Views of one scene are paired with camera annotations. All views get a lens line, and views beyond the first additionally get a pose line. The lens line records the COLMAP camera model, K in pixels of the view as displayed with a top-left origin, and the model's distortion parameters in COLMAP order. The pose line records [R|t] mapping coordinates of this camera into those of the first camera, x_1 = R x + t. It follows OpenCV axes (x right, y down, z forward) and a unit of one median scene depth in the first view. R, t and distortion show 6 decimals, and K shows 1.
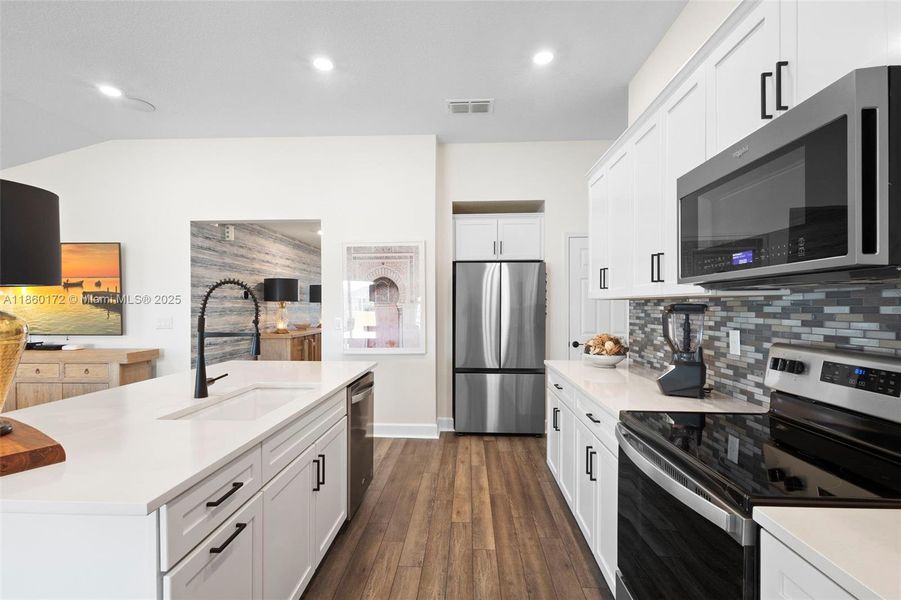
lens RADIAL K [[424.1, 0, 445.0], [0, 424.1, 308.8], [0, 0, 1]] dist [0.006491, 0.000062]
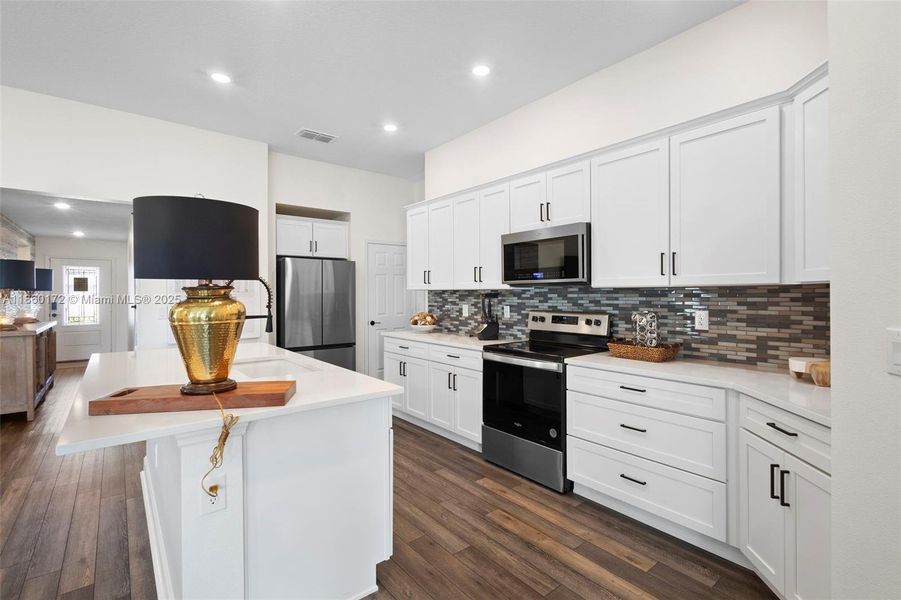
lens RADIAL K [[413.8, 0, 450.2], [0, 413.8, 295.5], [0, 0, 1]] dist [0.005495, -0.000475]
pose [[0.743208, -0.003705, 0.669050, -0.589277], [0.006760, 0.999975, -0.001972, 0.001171], [-0.669026, 0.005988, 0.743215, -0.212291]]
